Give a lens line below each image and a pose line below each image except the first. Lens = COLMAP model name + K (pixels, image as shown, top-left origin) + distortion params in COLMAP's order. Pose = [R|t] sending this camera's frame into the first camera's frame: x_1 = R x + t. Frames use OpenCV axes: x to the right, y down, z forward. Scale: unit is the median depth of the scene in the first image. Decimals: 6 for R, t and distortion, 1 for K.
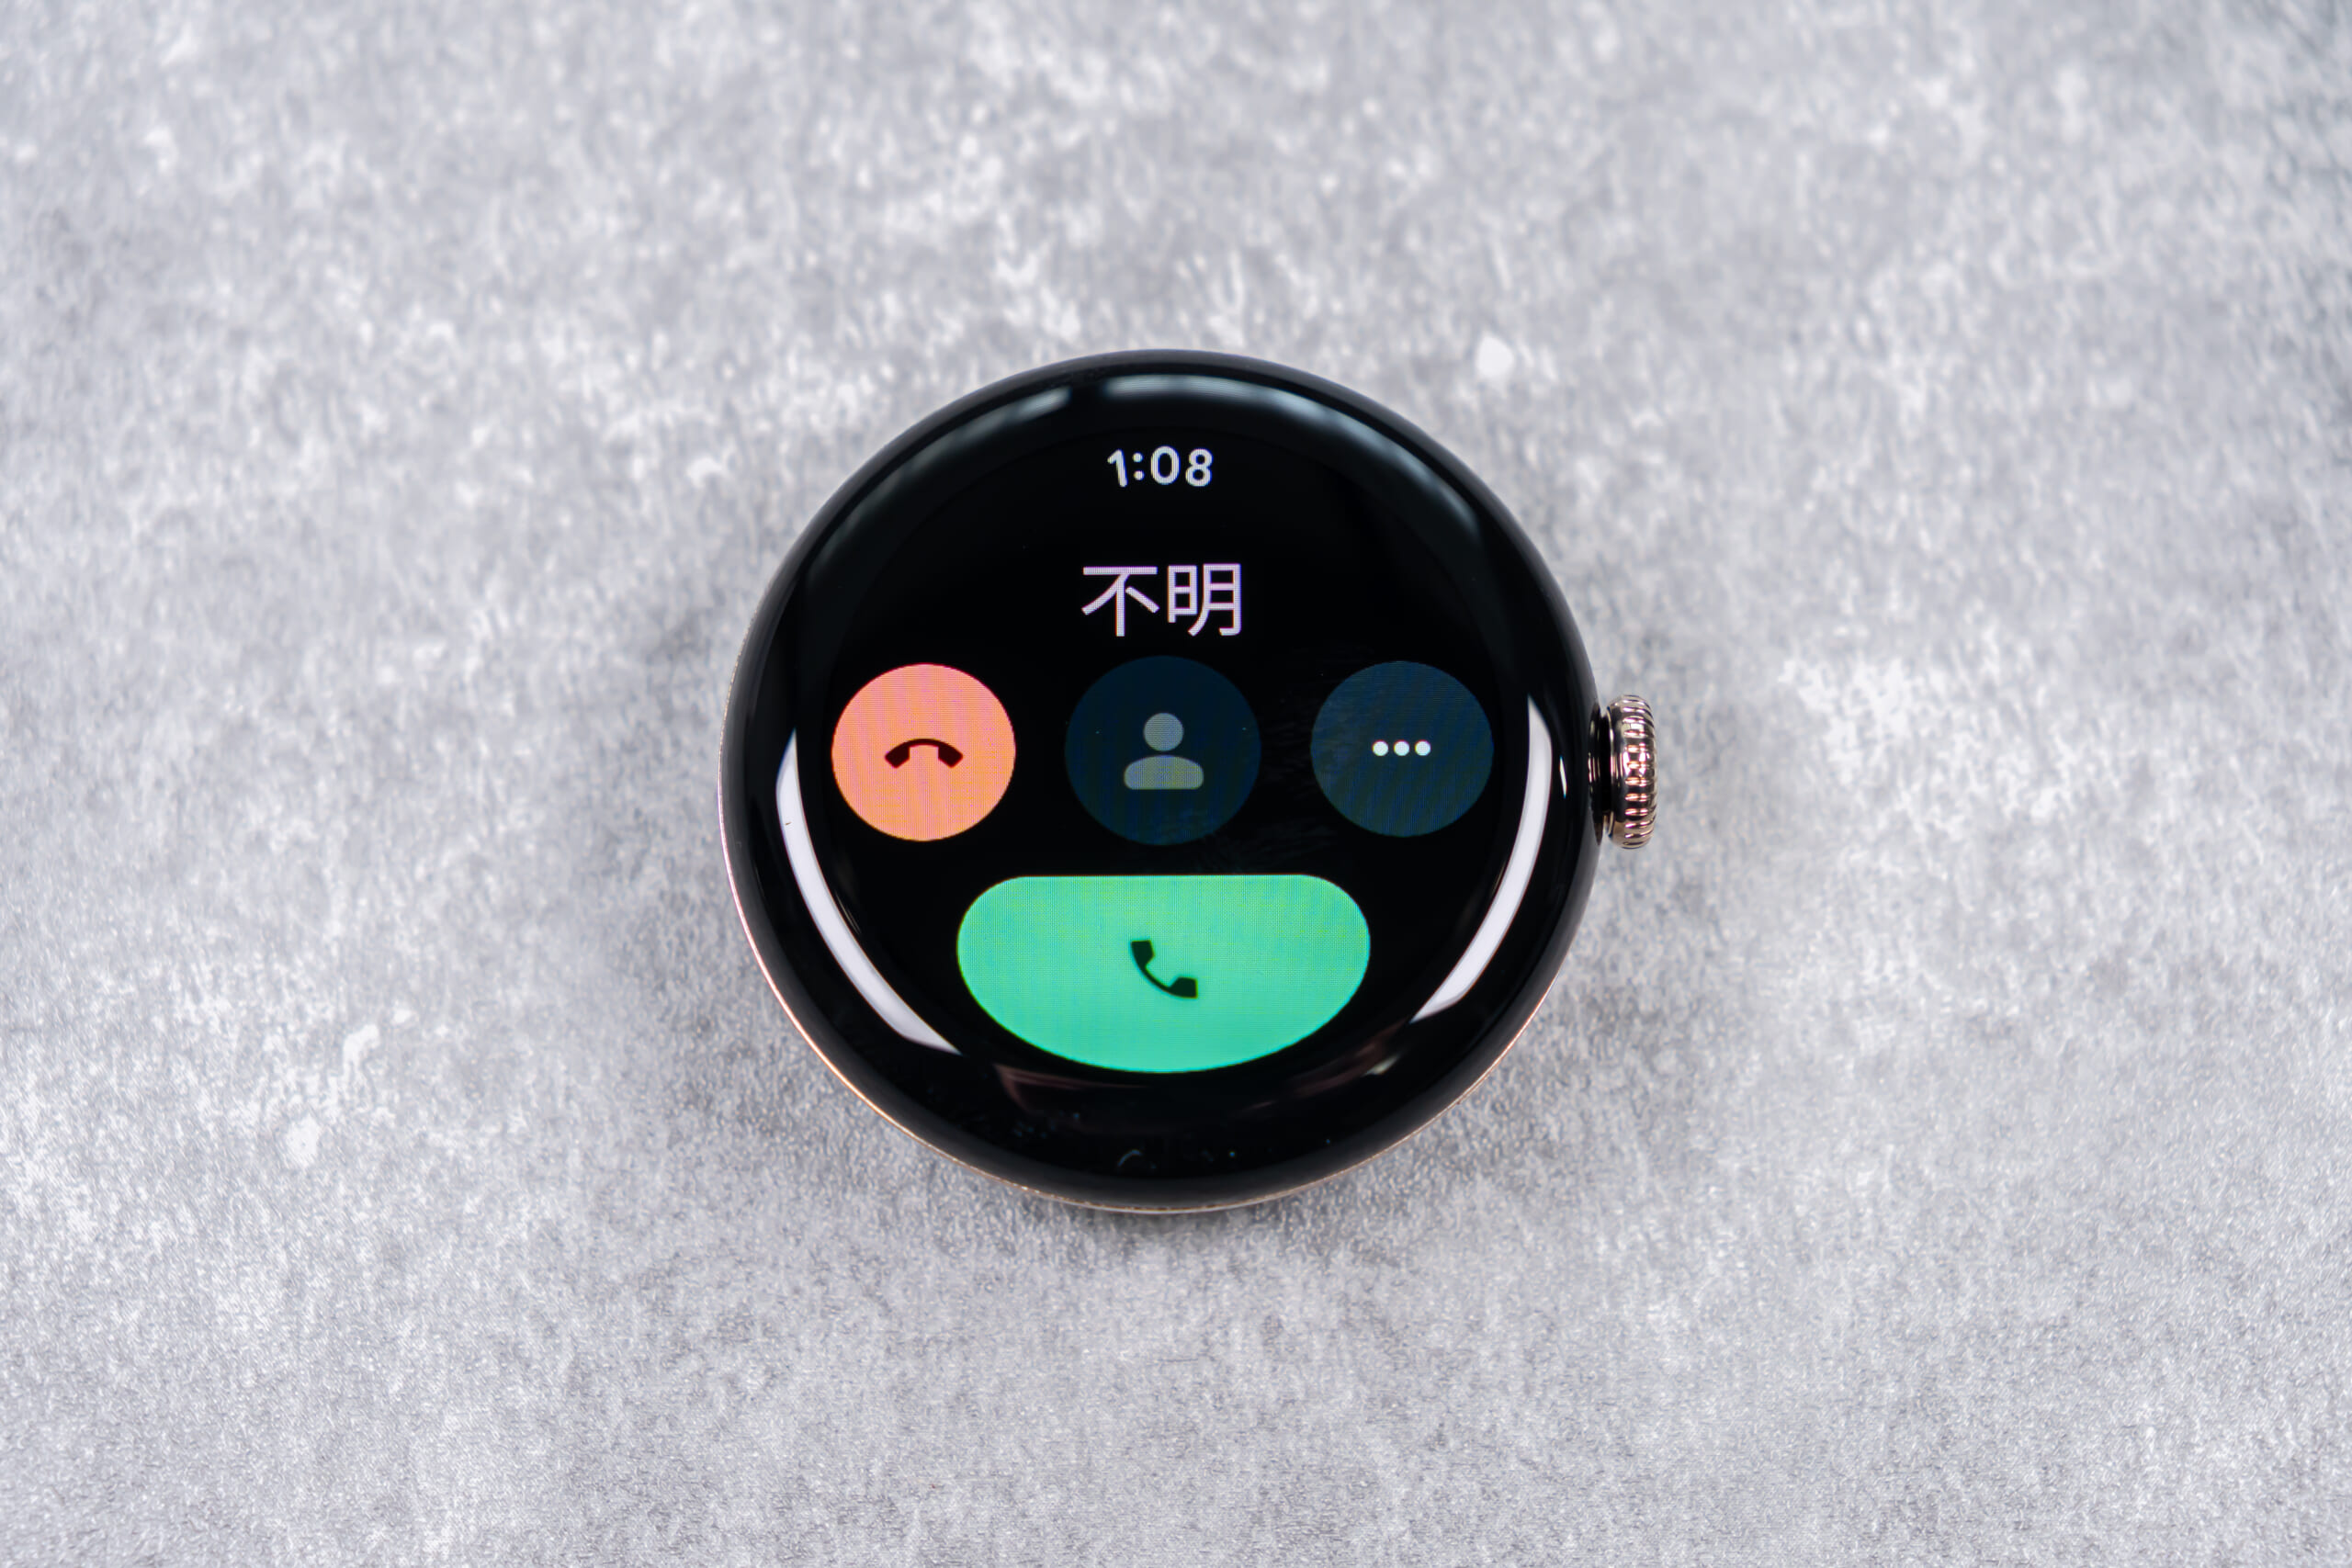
lens RADIAL K [[5214.3, 0, 1217.8], [0, 5214.3, 923.9], [0, 0, 1]] dist [-0.120069, 0.000000]
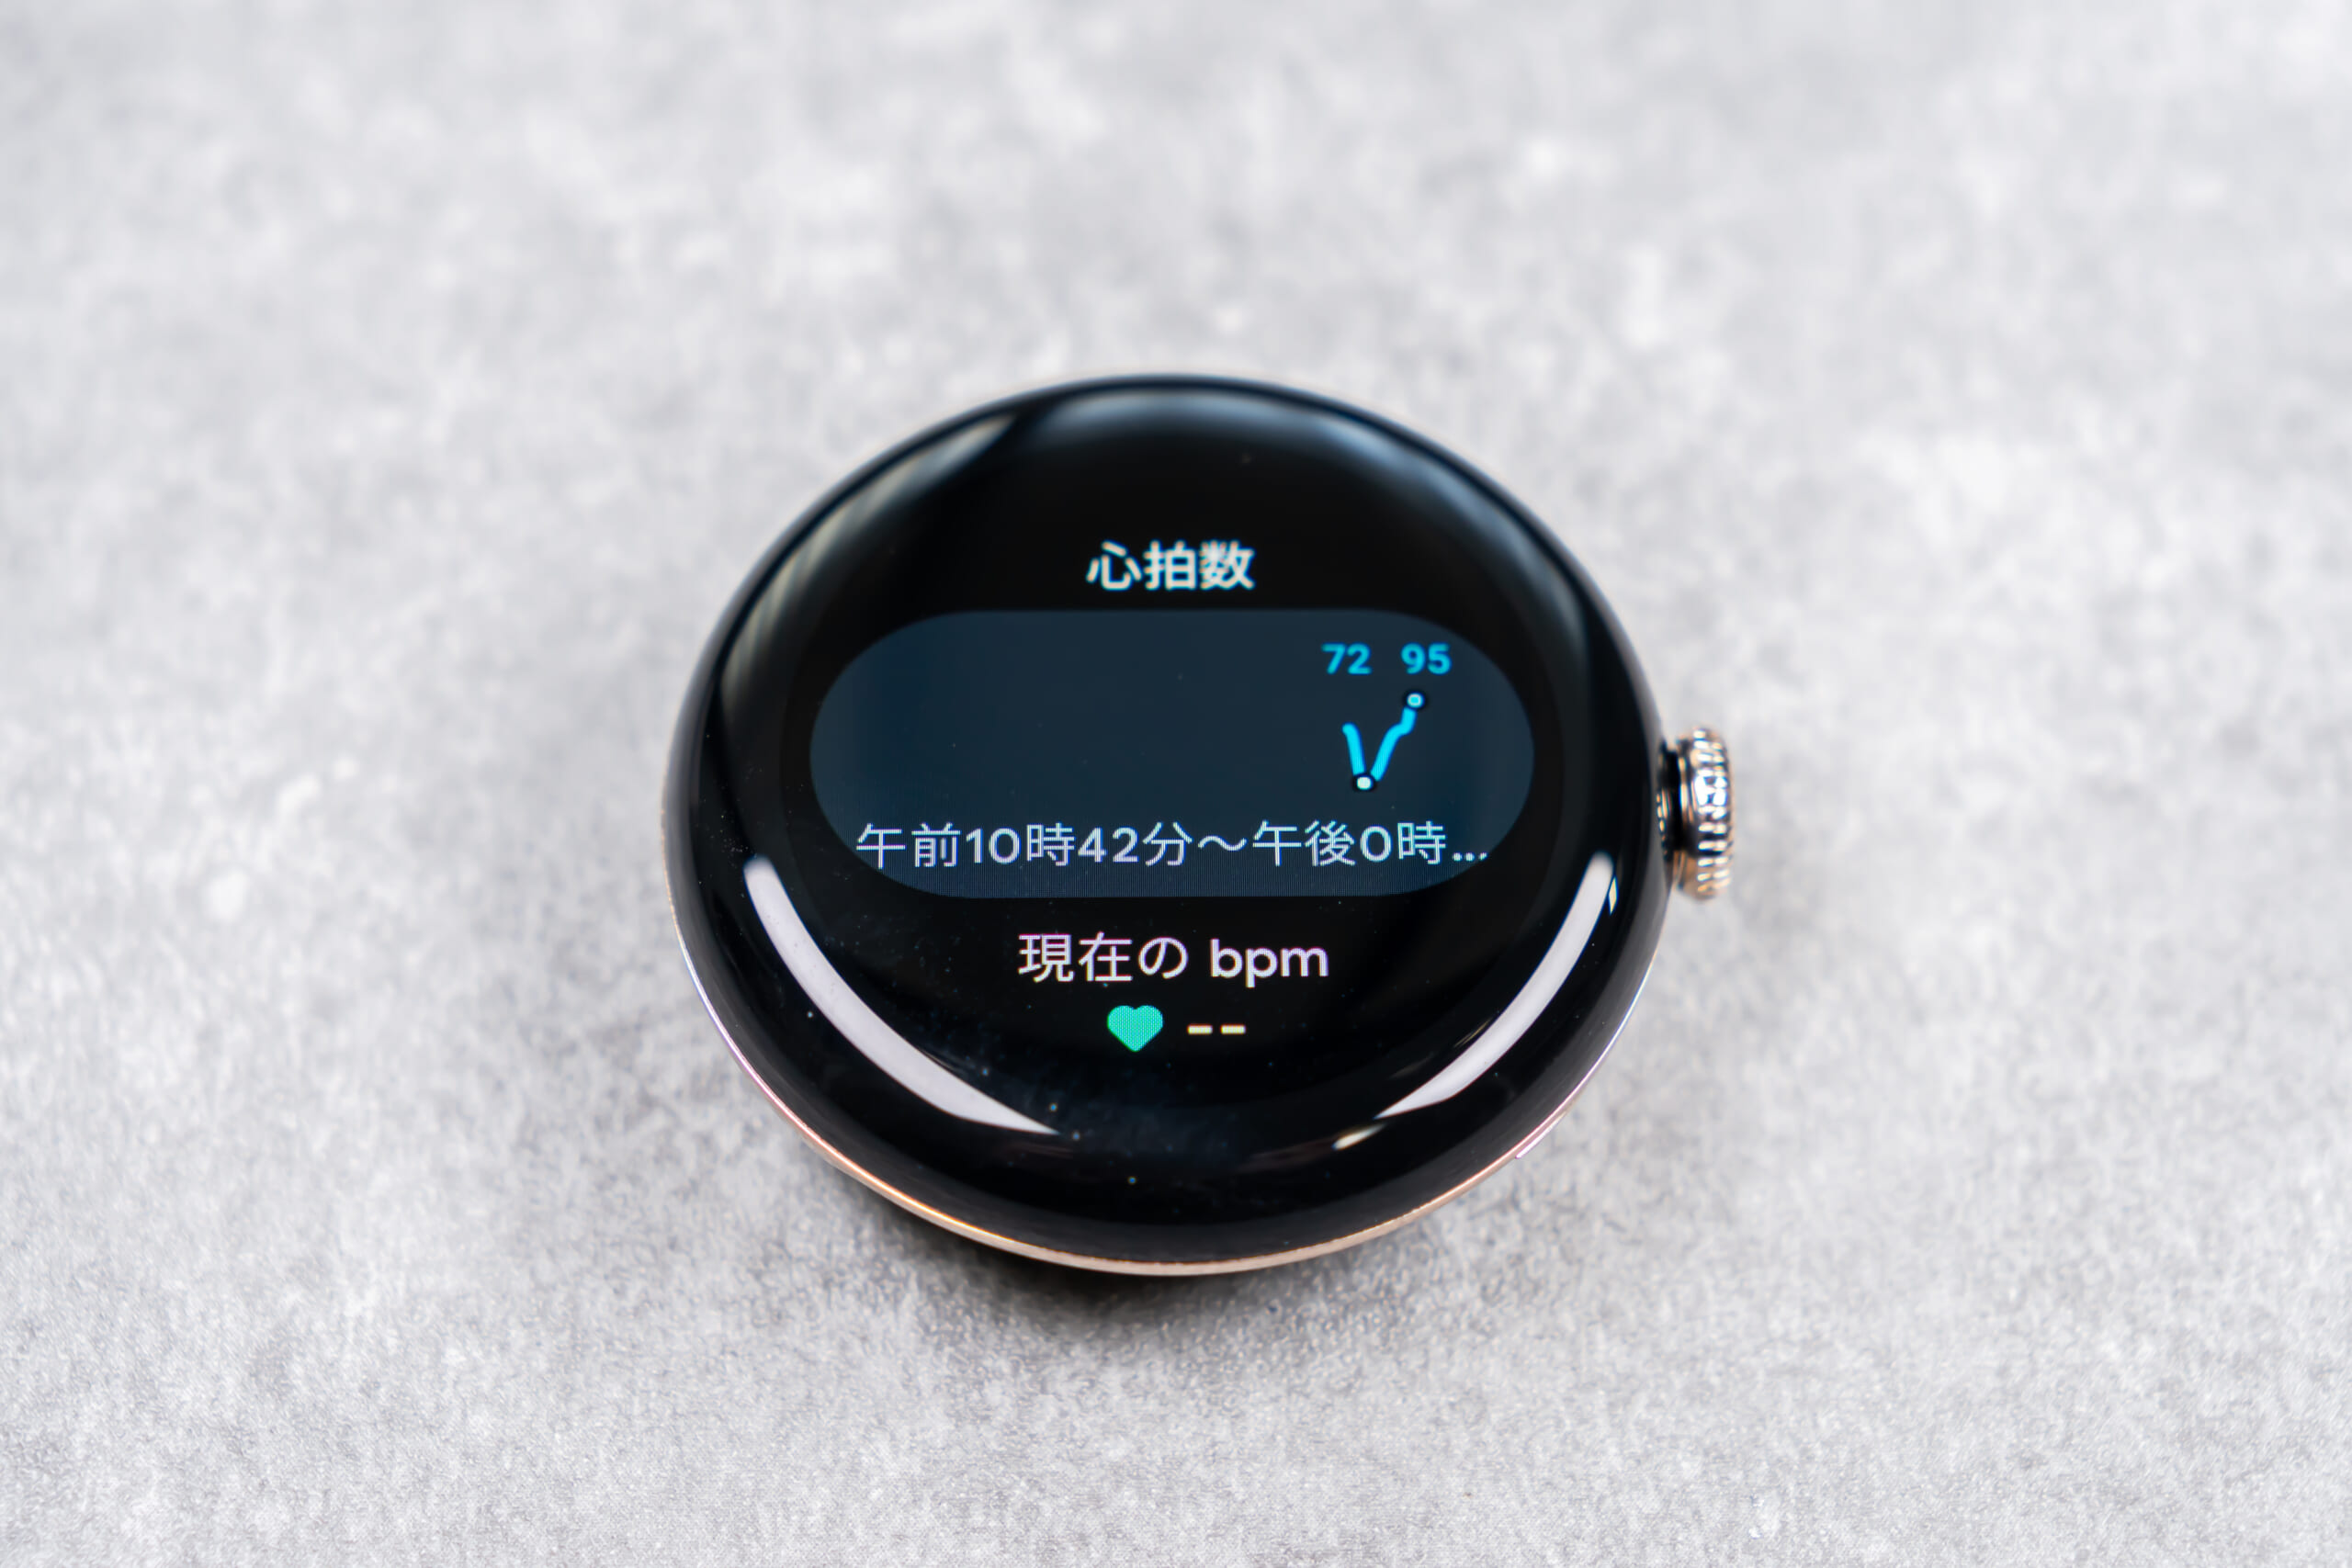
lens RADIAL K [[5214.3, 0, 1179.9], [0, 5214.3, 852.5], [0, 0, 1]] dist [-0.120069, 0.000000]
pose [[0.999882, 0.005709, 0.014277, -0.025596], [-0.001503, 0.960361, -0.278756, 0.280236], [-0.015303, 0.278702, 0.960256, 0.140213]]
